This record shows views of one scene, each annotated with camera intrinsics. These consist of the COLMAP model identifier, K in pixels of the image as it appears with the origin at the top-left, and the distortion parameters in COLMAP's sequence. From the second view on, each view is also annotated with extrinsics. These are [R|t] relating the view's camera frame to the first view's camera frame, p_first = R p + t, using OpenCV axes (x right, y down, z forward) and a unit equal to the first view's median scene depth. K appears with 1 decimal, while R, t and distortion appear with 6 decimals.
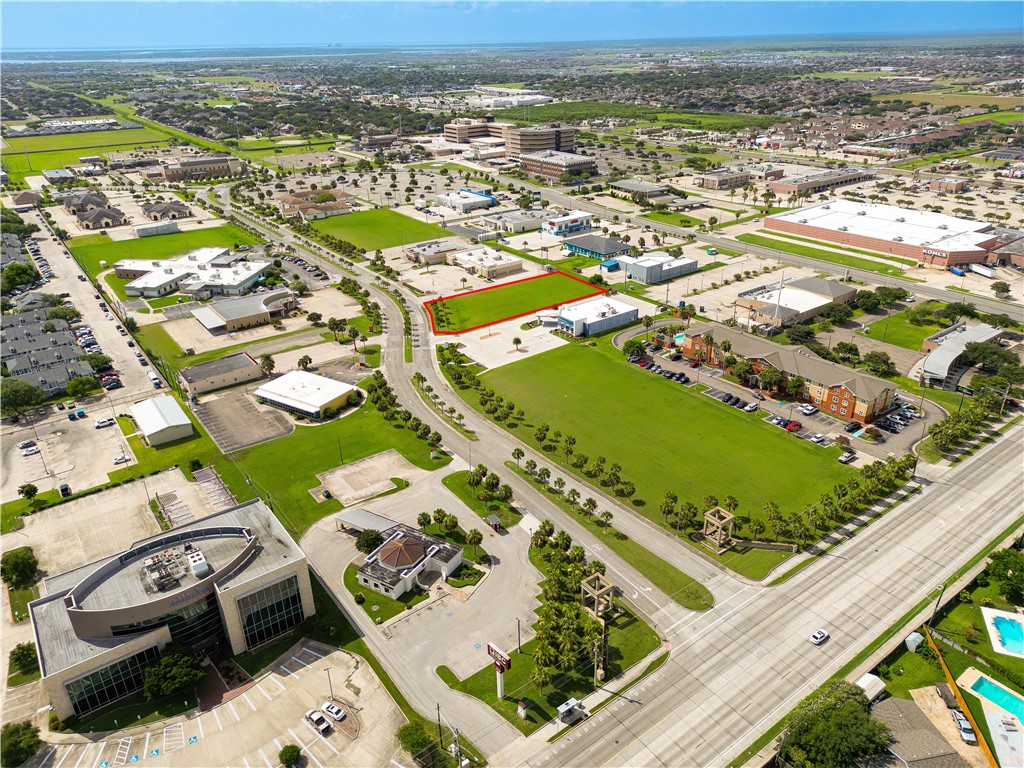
lens RADIAL K [[713.8, 0, 513.9], [0, 713.8, 387.7], [0, 0, 1]] dist [0.067021, -0.064910]
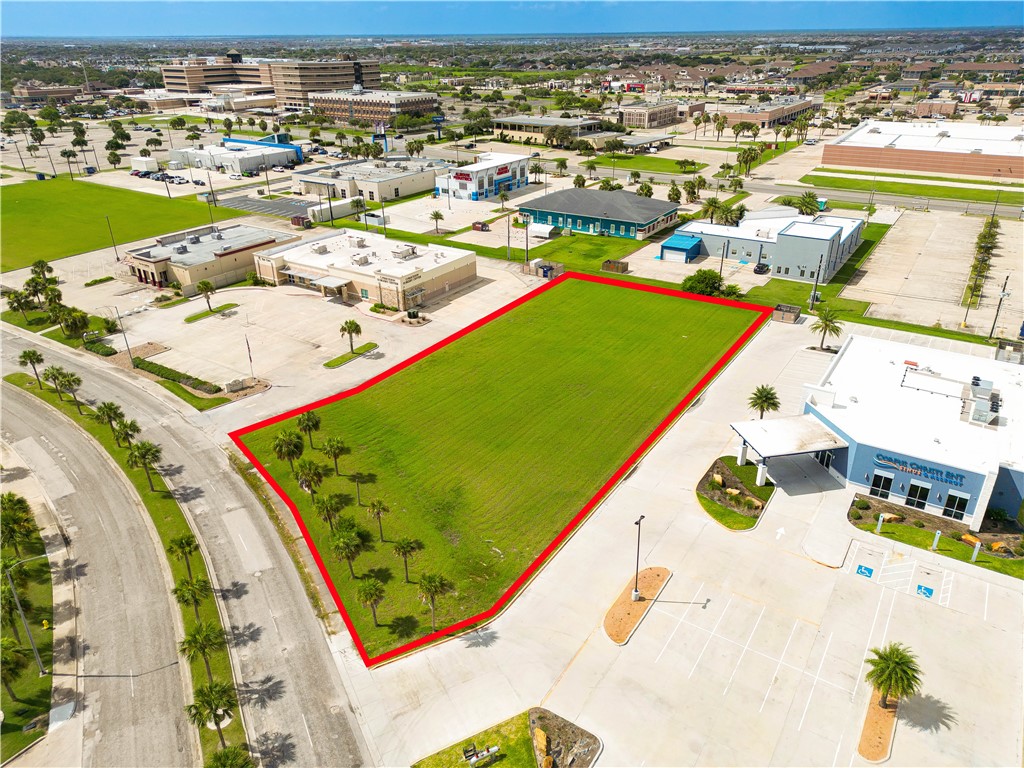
lens RADIAL K [[713.8, 0, 513.9], [0, 713.8, 387.7], [0, 0, 1]] dist [0.067021, -0.064910]
pose [[0.938702, -0.145128, 0.312693, -0.095020], [0.145141, 0.989135, 0.023368, -0.110578], [-0.312687, 0.023449, 0.949567, 0.618042]]
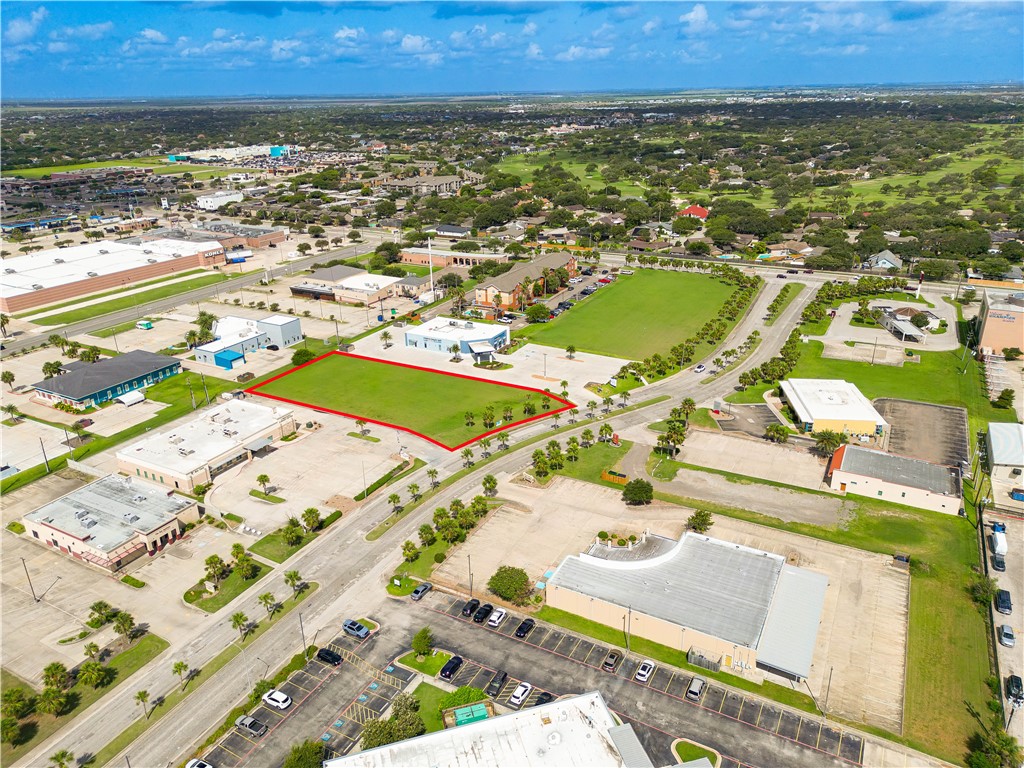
lens RADIAL K [[713.8, 0, 513.9], [0, 713.8, 387.7], [0, 0, 1]] dist [0.067021, -0.064910]
pose [[-0.424452, -0.325695, 0.844845, -0.518175], [0.418108, 0.757129, 0.501938, -0.358473], [-0.803135, 0.566285, -0.185189, 0.898442]]
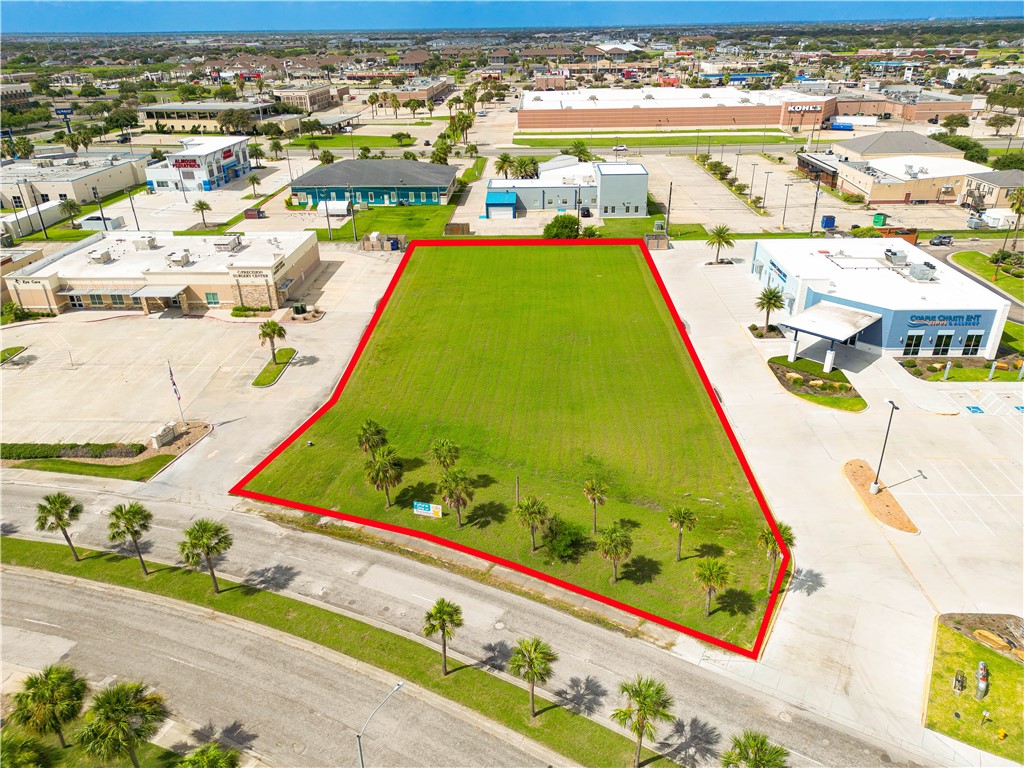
lens RADIAL K [[713.8, 0, 513.9], [0, 713.8, 387.7], [0, 0, 1]] dist [0.067021, -0.064910]
pose [[0.620817, -0.345086, 0.703919, -0.176734], [0.348049, 0.925889, 0.146944, -0.127162], [-0.702459, 0.153773, 0.694914, 0.705838]]
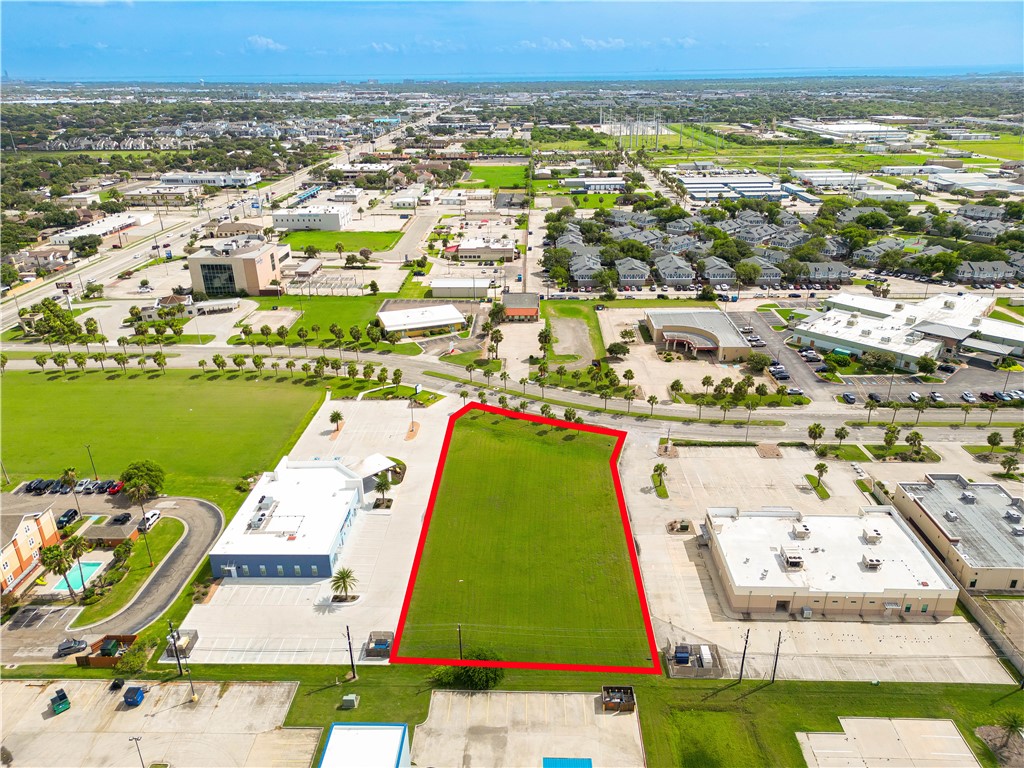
lens RADIAL K [[713.8, 0, 513.9], [0, 713.8, 387.7], [0, 0, 1]] dist [0.067021, -0.064910]
pose [[-0.619668, 0.338335, -0.708196, 0.259897], [-0.324457, 0.711180, 0.623659, -0.395751], [0.714660, 0.616240, -0.330921, 0.951458]]
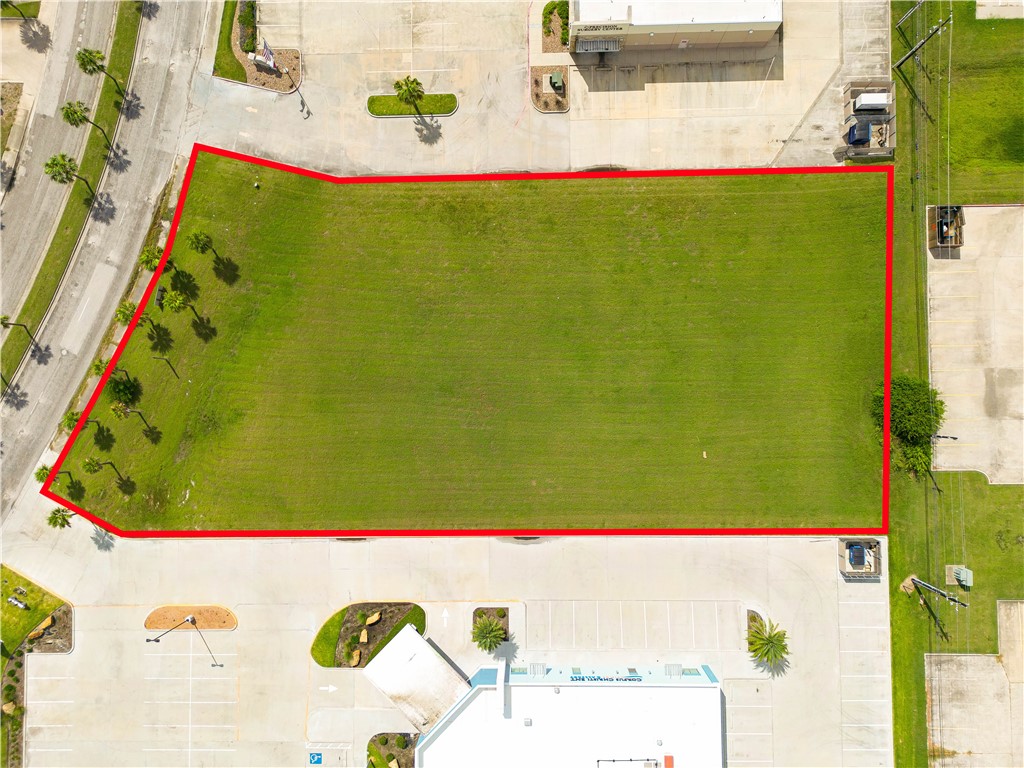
lens RADIAL K [[713.8, 0, 513.9], [0, 713.8, 387.7], [0, 0, 1]] dist [0.067021, -0.064910]
pose [[0.806743, 0.590510, -0.021537, 0.015355], [-0.246919, 0.370001, 0.895617, -0.297227], [0.536840, -0.717215, 0.444304, 0.768298]]
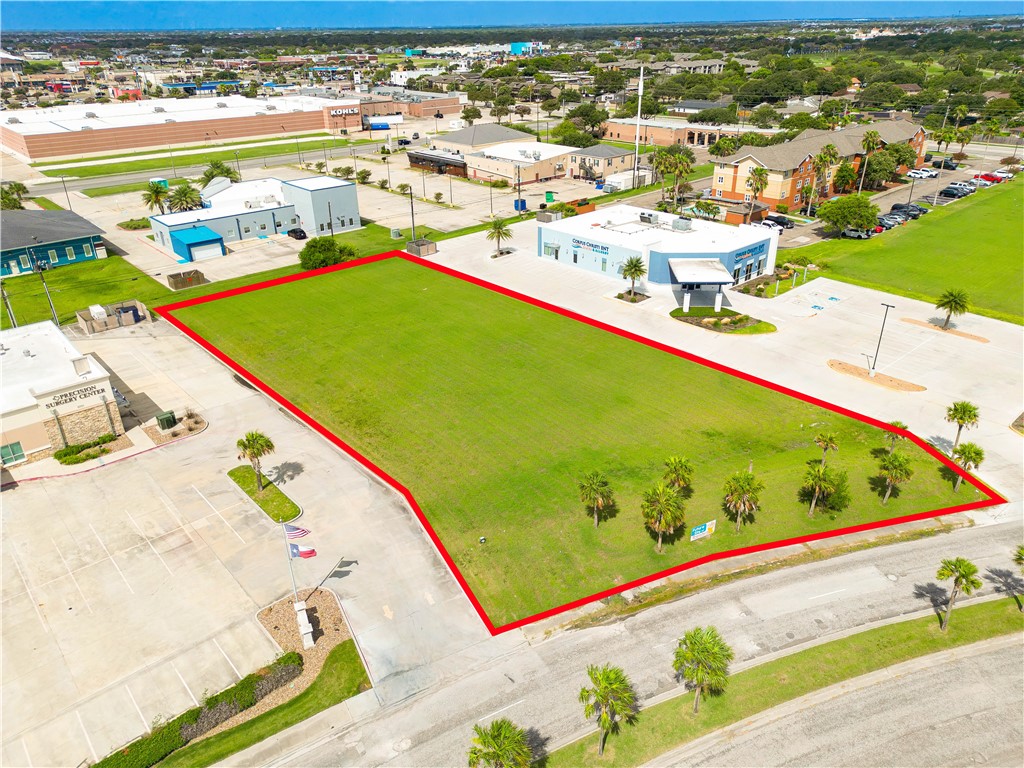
lens RADIAL K [[713.8, 0, 513.9], [0, 713.8, 387.7], [0, 0, 1]] dist [0.067021, -0.064910]
pose [[-0.093444, -0.432593, 0.896734, -0.203209], [0.450888, 0.784633, 0.425500, -0.187521], [-0.887676, 0.444087, 0.121732, 0.830510]]
